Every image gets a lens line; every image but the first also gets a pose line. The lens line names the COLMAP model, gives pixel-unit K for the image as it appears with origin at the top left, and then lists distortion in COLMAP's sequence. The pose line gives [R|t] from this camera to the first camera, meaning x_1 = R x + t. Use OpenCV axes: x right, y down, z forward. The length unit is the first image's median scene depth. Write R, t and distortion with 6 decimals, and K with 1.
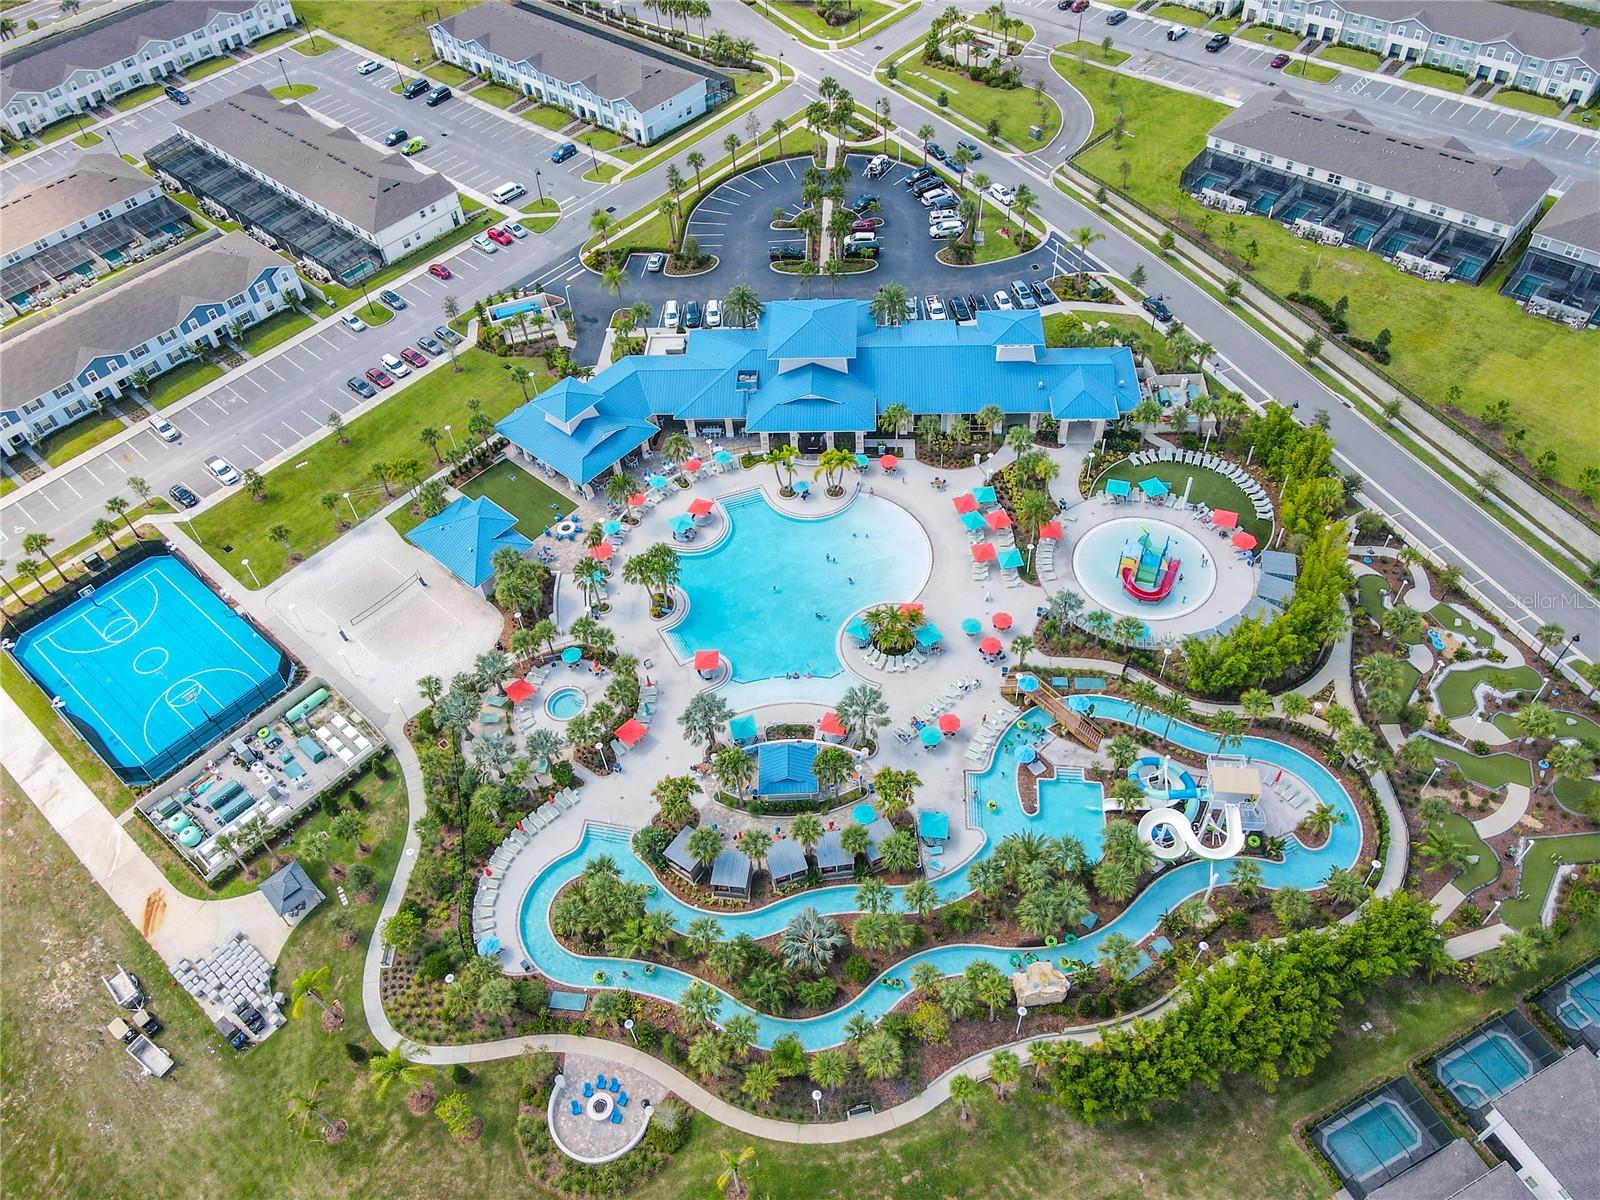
lens RADIAL K [[1169.1, 0, 790.2], [0, 1169.1, 590.4], [0, 0, 1]] dist [0.013645, 0.008213]
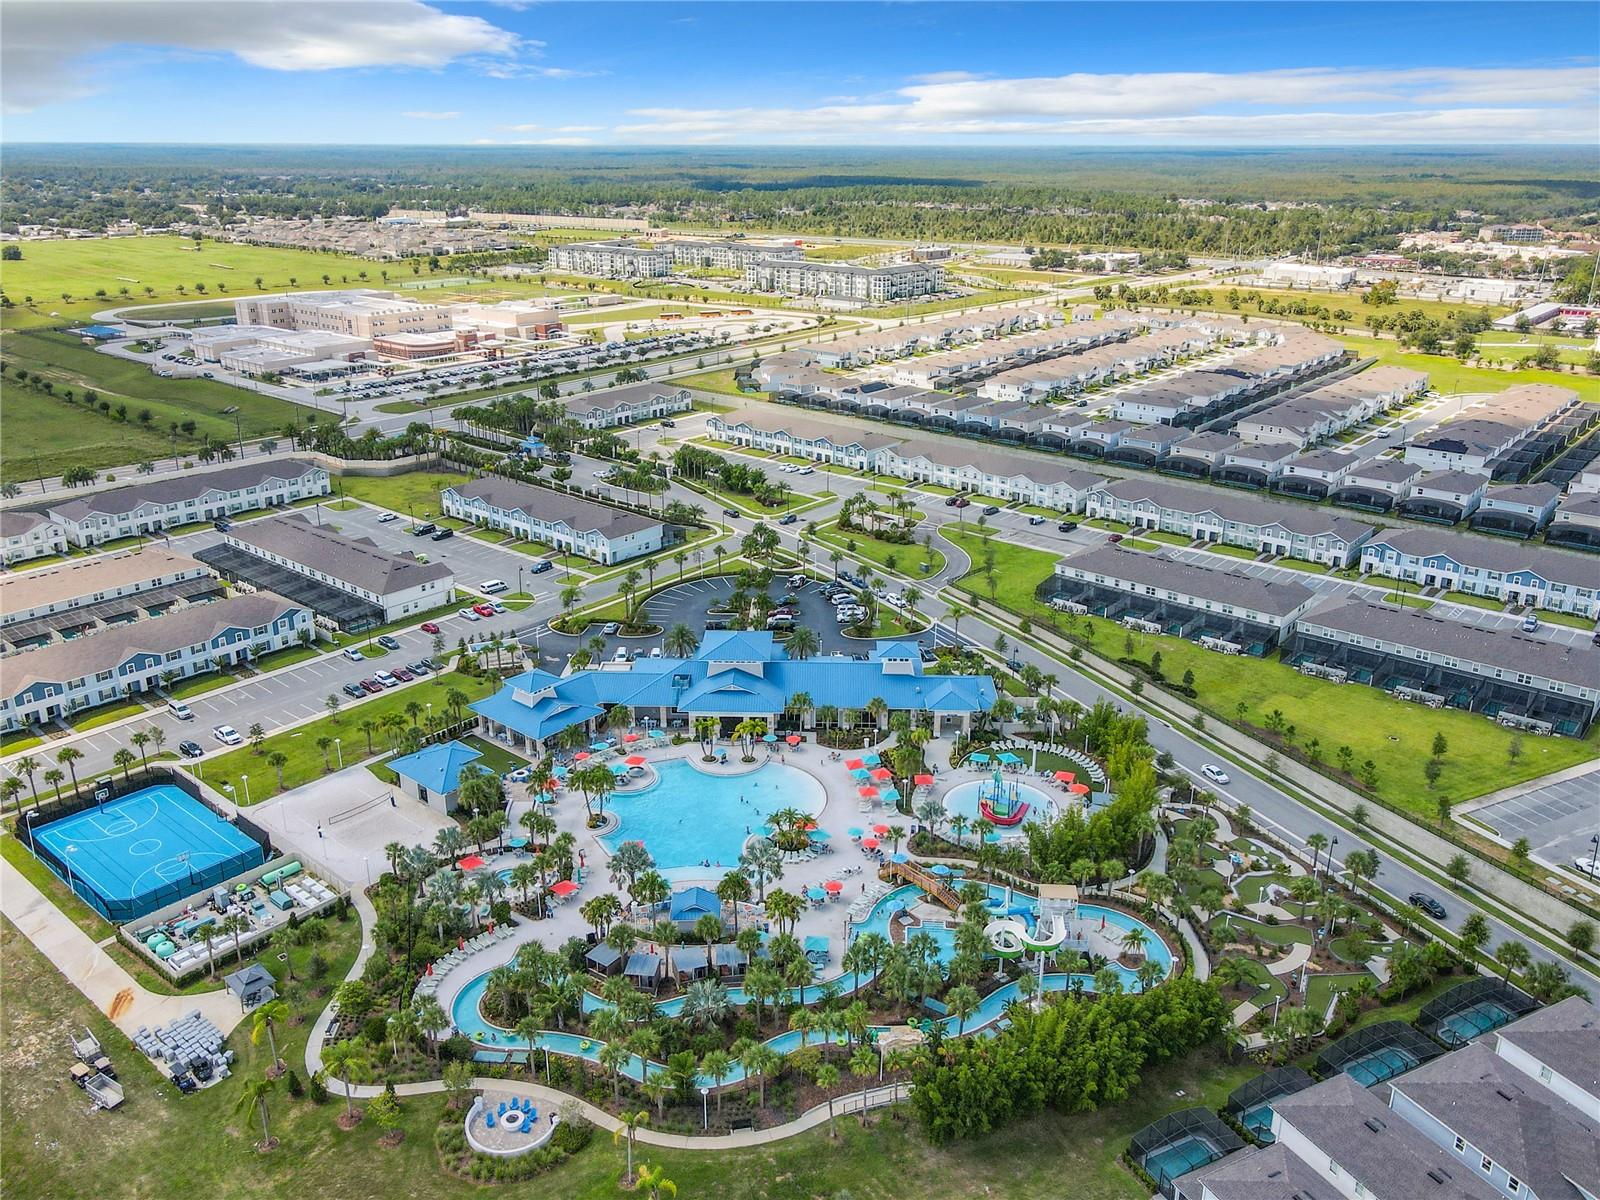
lens RADIAL K [[1242.8, 0, 785.7], [0, 1242.8, 628.7], [0, 0, 1]] dist [-0.004723, 0.041766]
pose [[0.998063, 0.049982, 0.037051, 0.023352], [-0.027951, 0.892237, -0.450702, 0.386907], [-0.055585, 0.448794, 0.891905, -0.208400]]
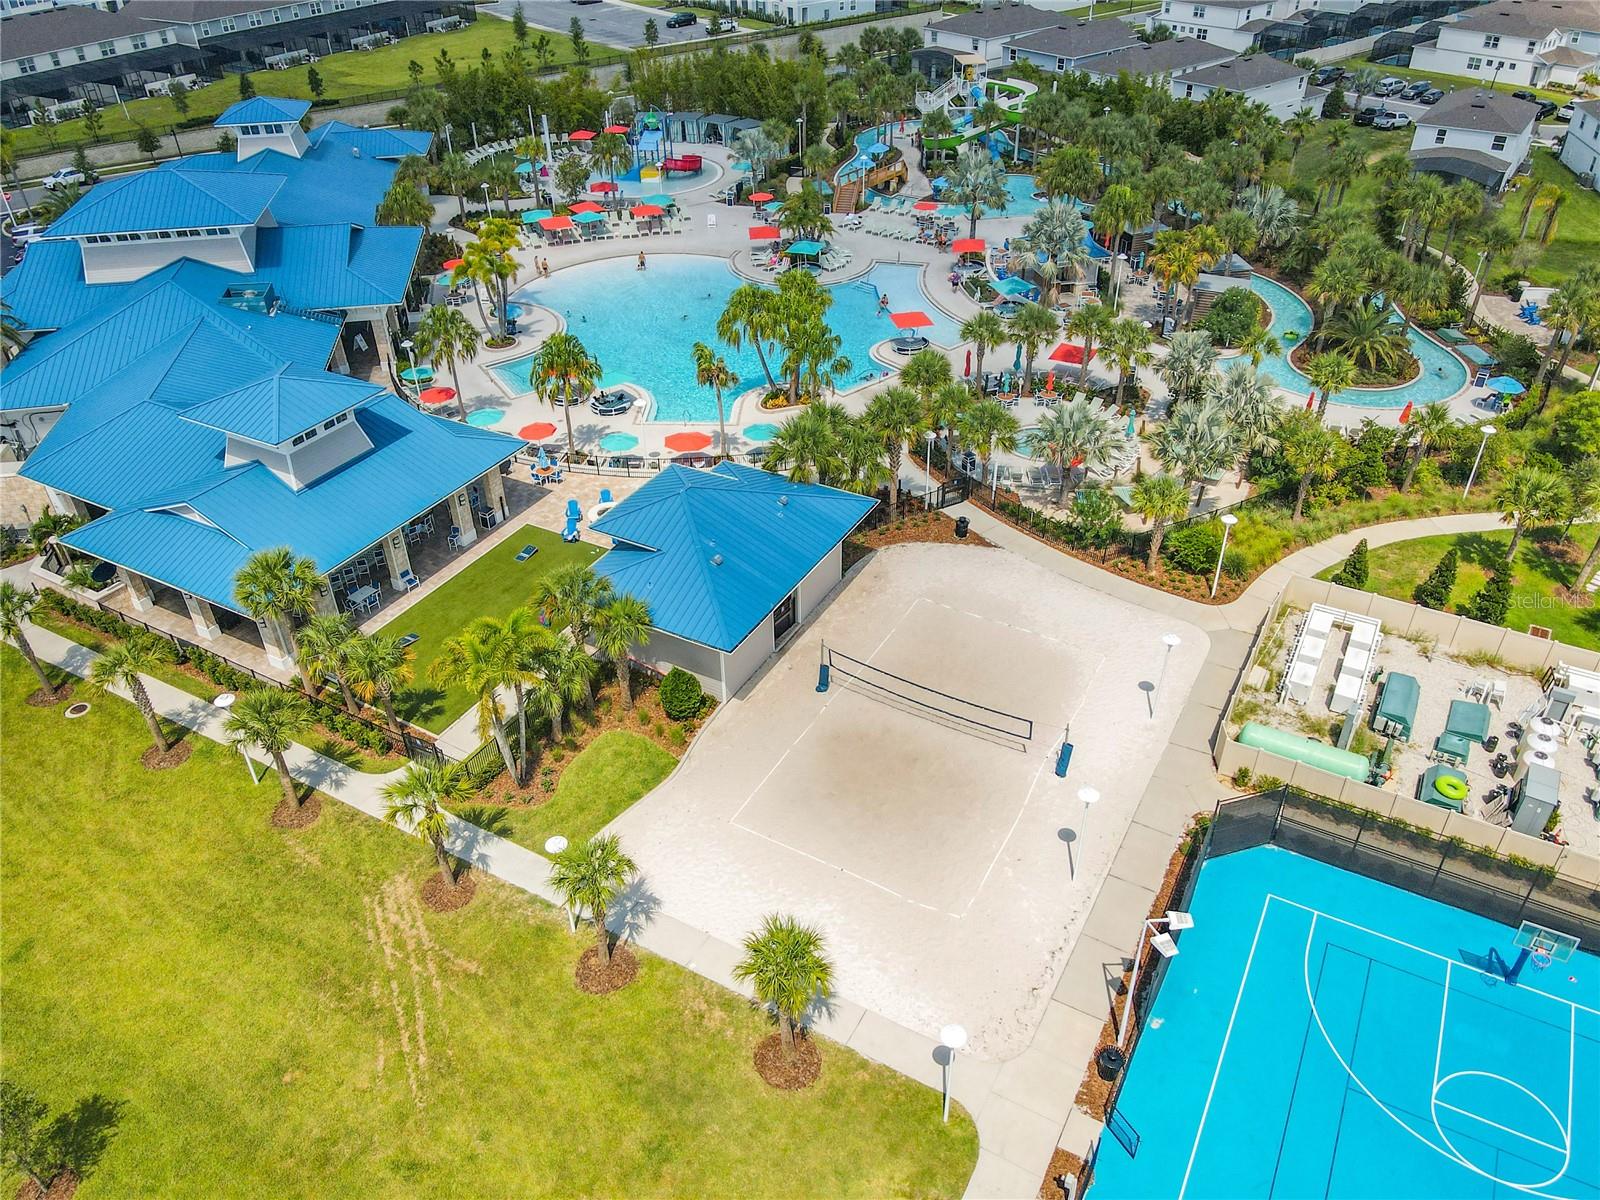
lens RADIAL K [[1169.1, 0, 786.4], [0, 1169.1, 594.8], [0, 0, 1]] dist [0.013645, 0.008213]
pose [[-0.211112, -0.505615, 0.836531, -0.606158], [0.751829, 0.462918, 0.469532, -0.200320], [-0.624648, 0.728052, 0.282408, 0.883890]]
